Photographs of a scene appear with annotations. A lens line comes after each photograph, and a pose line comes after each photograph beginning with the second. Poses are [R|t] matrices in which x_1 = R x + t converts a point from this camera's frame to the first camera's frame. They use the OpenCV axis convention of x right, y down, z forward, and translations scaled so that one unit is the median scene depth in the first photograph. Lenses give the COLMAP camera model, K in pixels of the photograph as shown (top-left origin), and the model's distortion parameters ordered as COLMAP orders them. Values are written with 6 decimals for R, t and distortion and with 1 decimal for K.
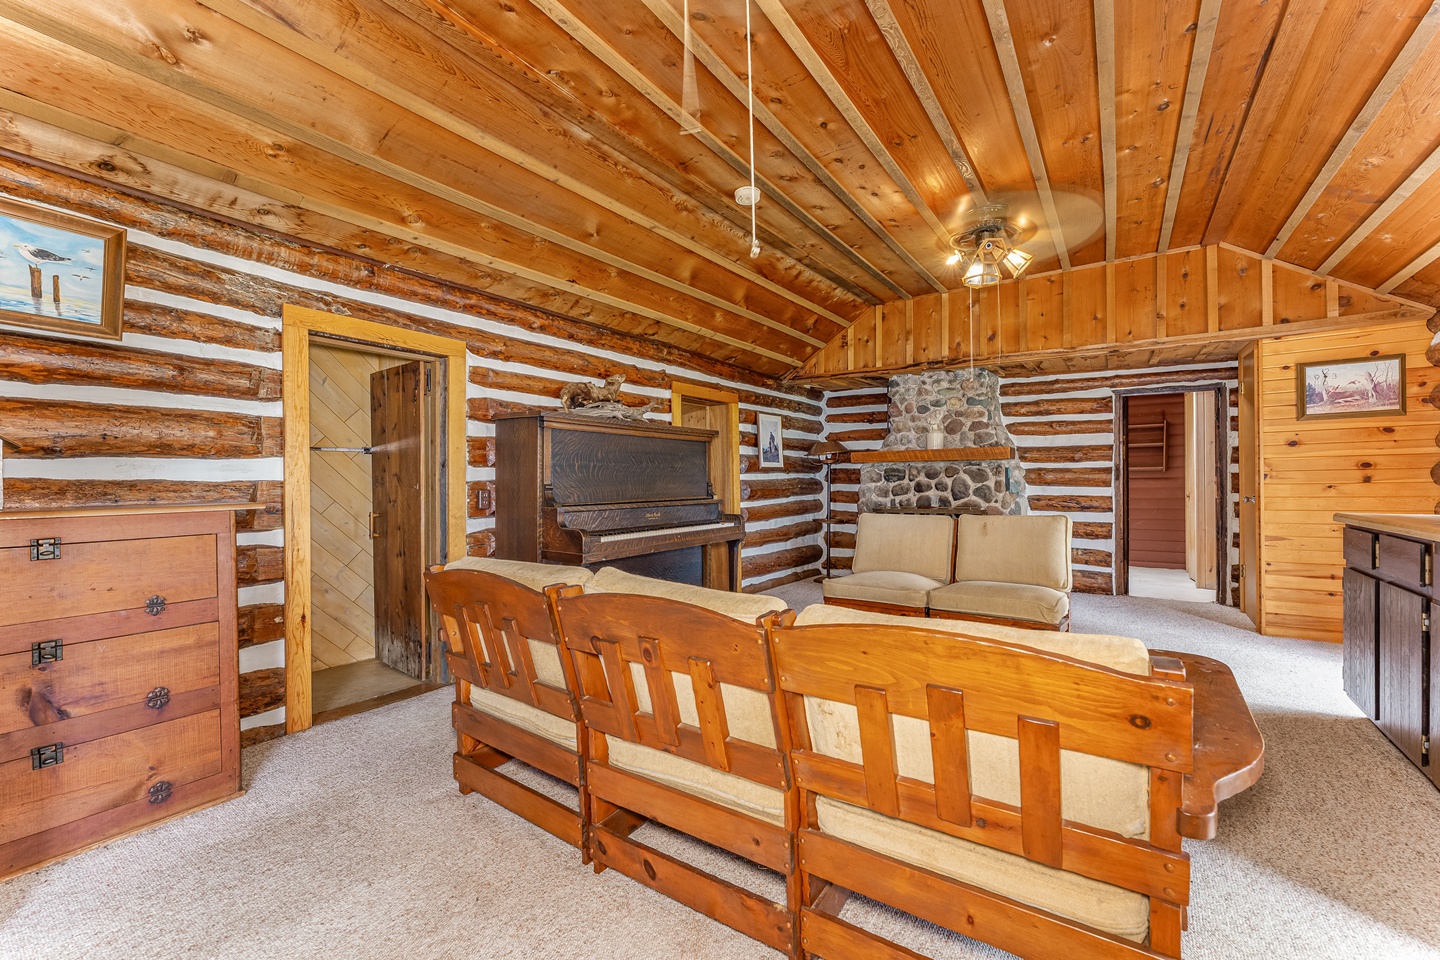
lens RADIAL K [[592.4, 0, 722.5], [0, 592.4, 480.1], [0, 0, 1]] dist [0.000757, -0.000528]
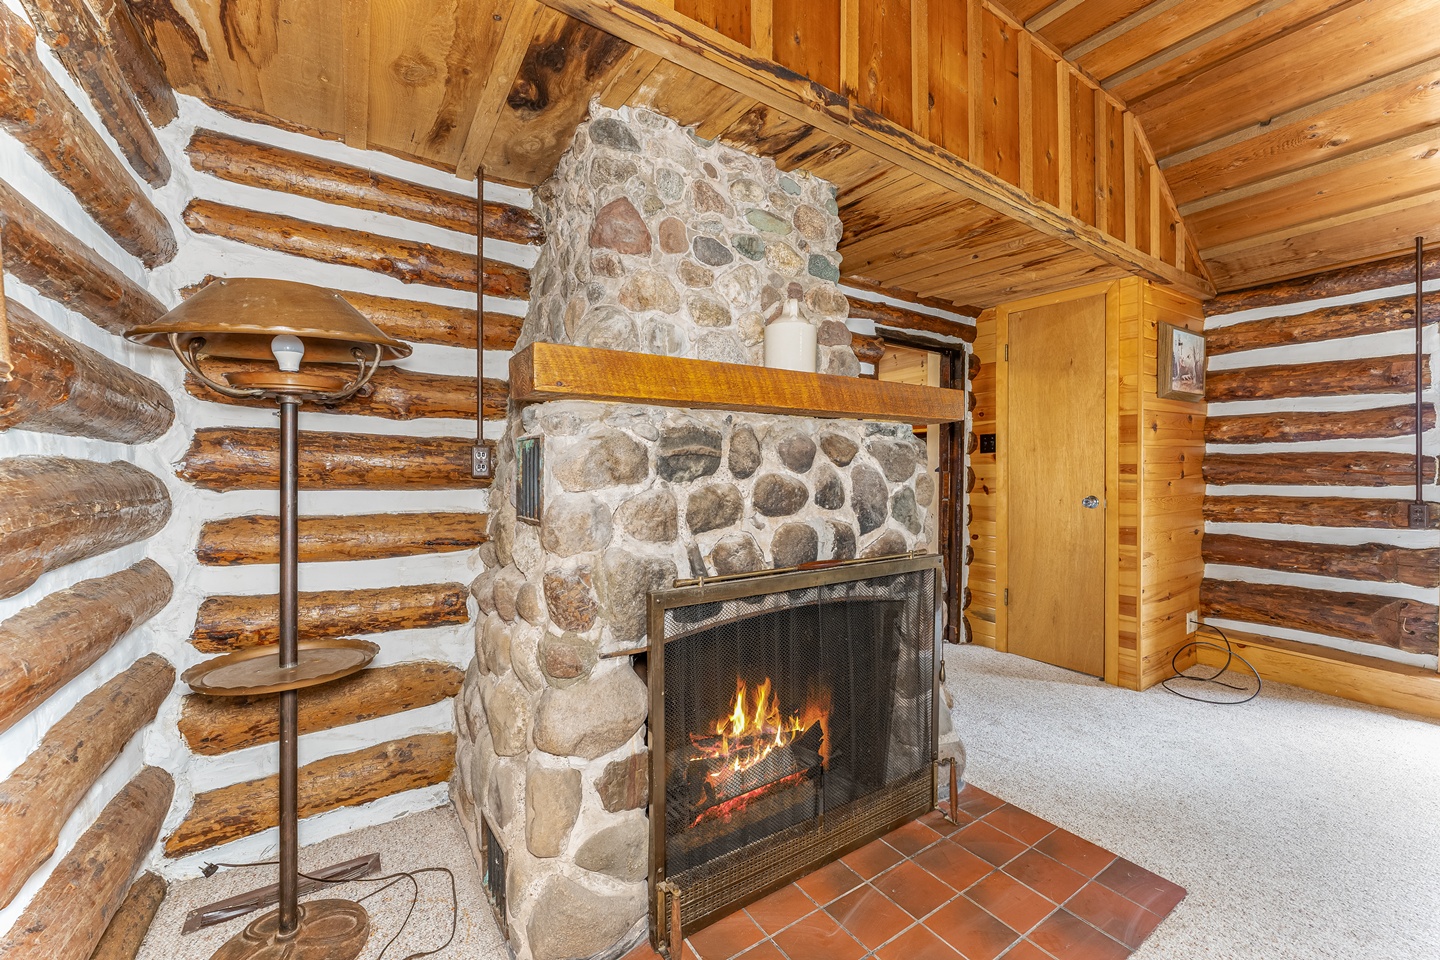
lens RADIAL K [[592.4, 0, 735.7], [0, 592.4, 481.6], [0, 0, 1]] dist [0.000757, -0.000528]
pose [[0.377537, -0.006285, 0.925973, 0.048462], [0.000457, 0.999978, 0.006601, 0.001824], [-0.925994, -0.002069, 0.377532, 0.884081]]
